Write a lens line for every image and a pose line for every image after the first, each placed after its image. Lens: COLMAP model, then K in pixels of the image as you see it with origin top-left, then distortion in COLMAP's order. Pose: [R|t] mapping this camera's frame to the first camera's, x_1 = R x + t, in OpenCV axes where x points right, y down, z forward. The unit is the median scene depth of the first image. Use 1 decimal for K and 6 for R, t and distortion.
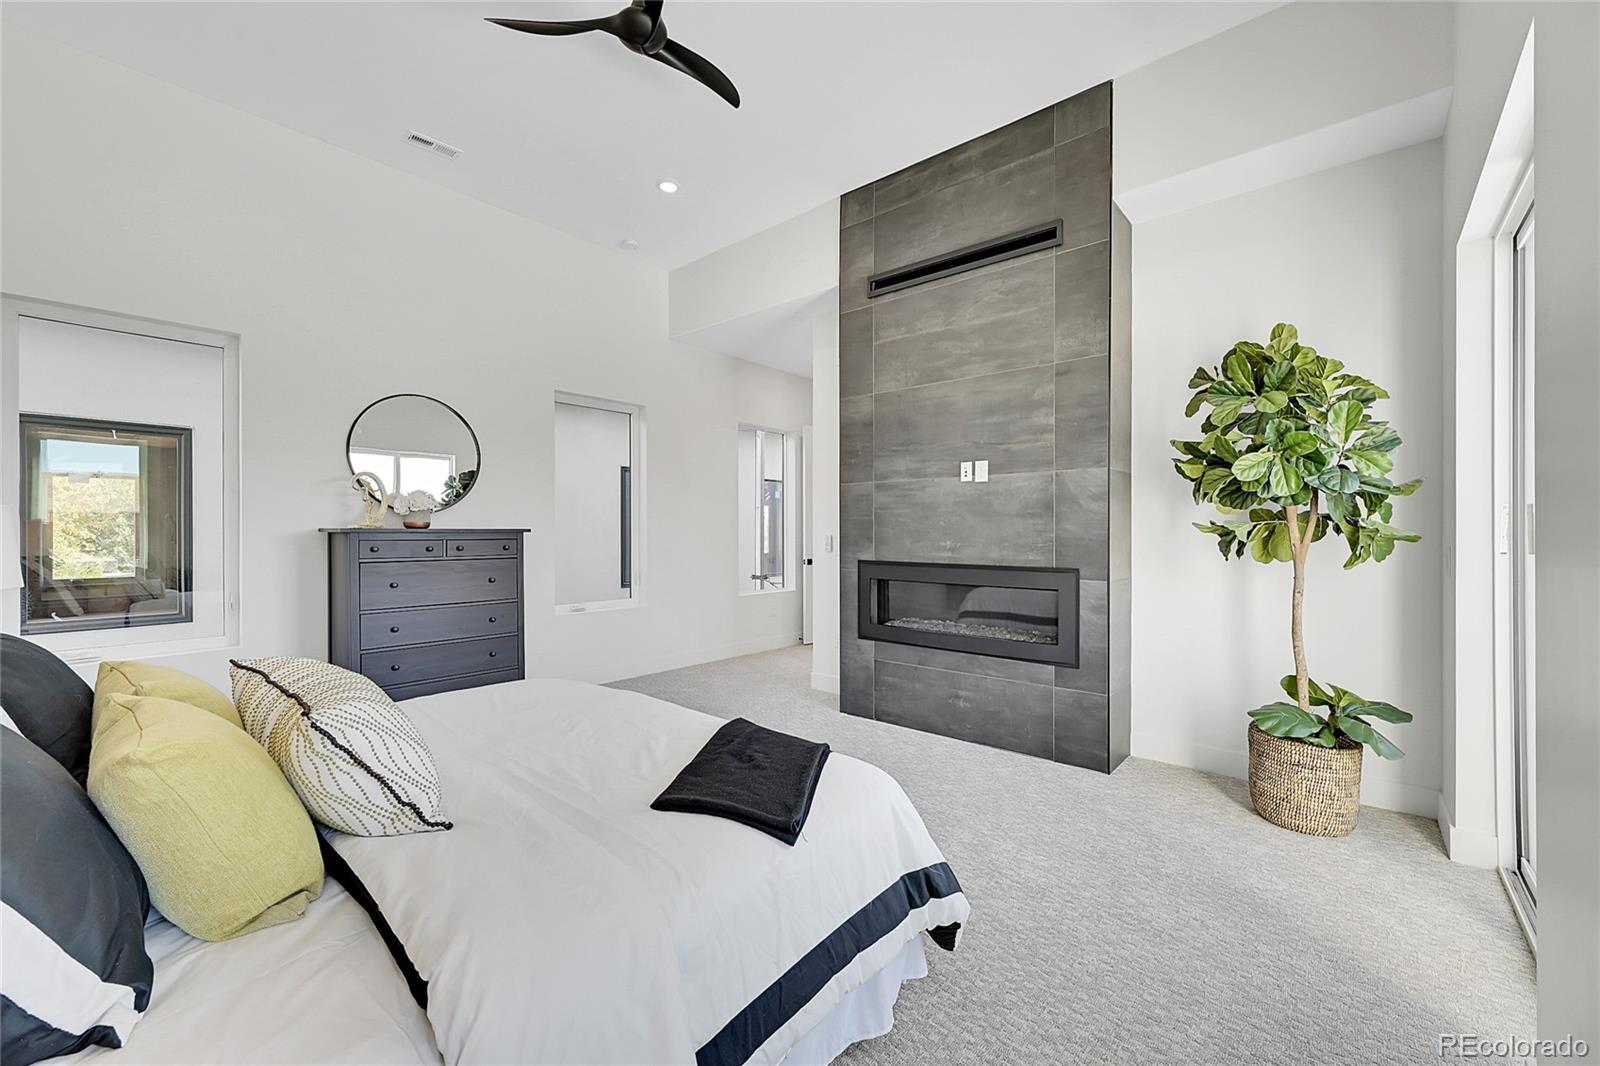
lens RADIAL K [[643.1, 0, 801.2], [0, 643.1, 530.1], [0, 0, 1]] dist [0.002470, 0.000003]
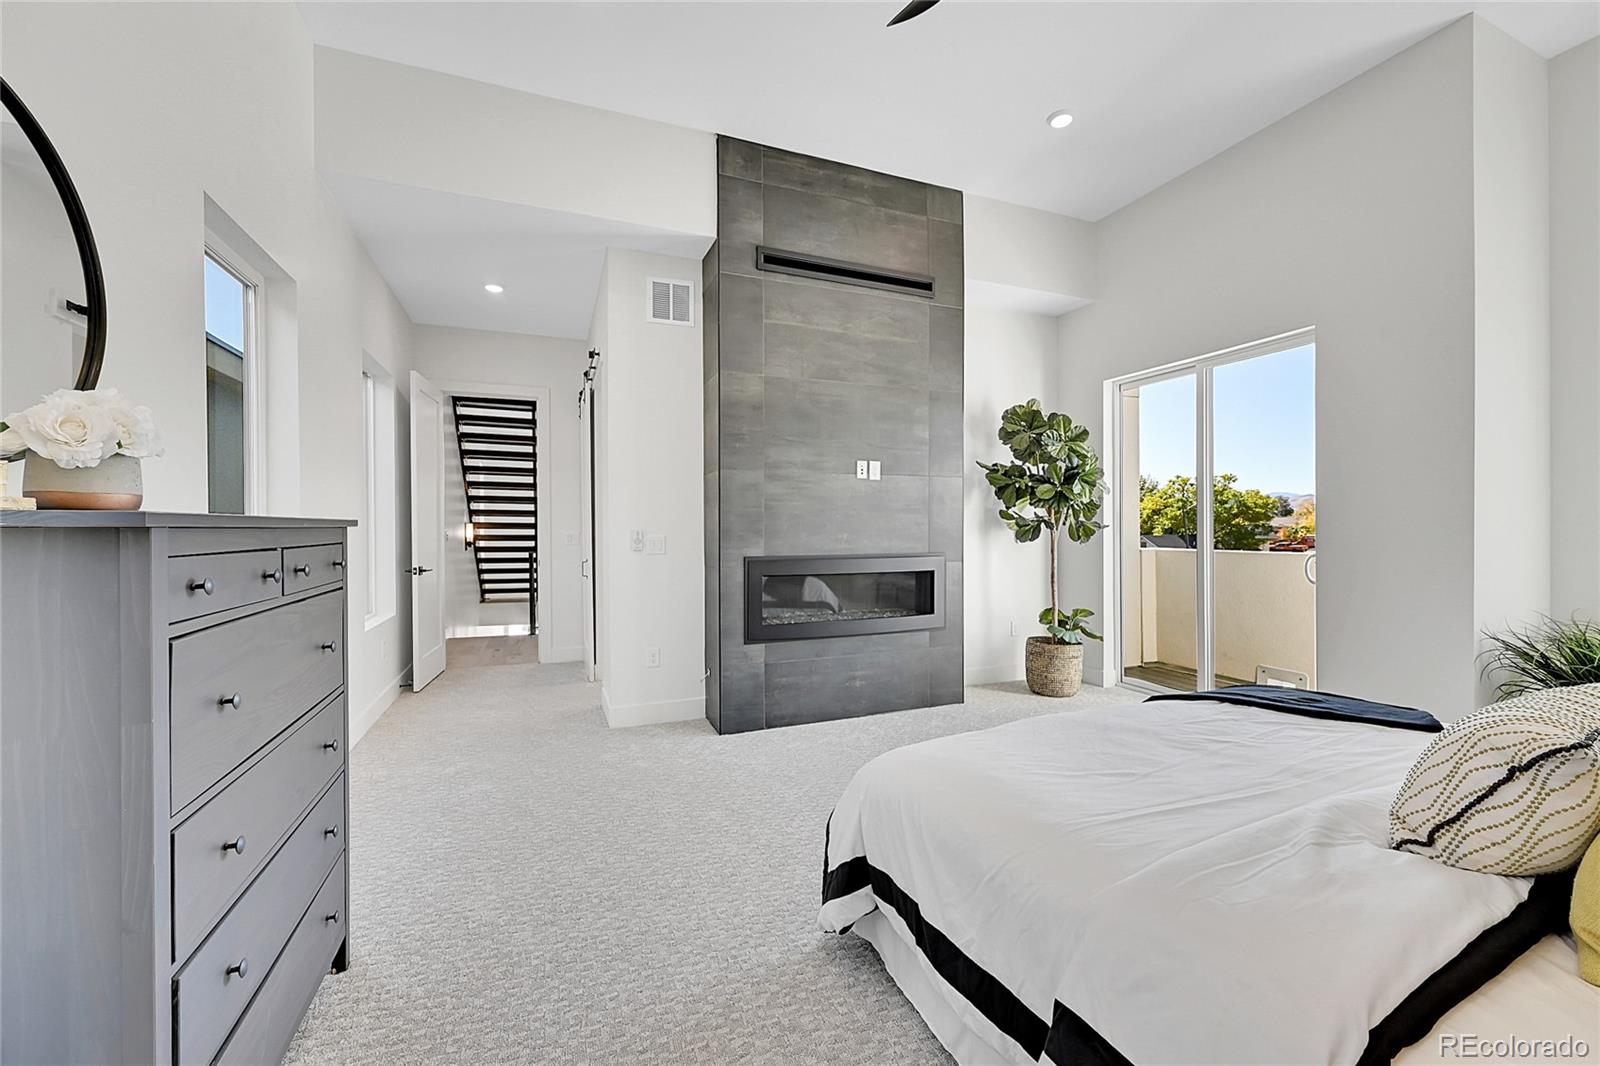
lens RADIAL K [[639.1, 0, 851.8], [0, 639.1, 520.7], [0, 0, 1]] dist [-0.002931, -0.000147]
pose [[0.439150, -0.000068, 0.898414, -0.706106], [-0.000426, 1.000000, 0.000284, -0.004323], [-0.898414, -0.000507, 0.439150, 0.524386]]
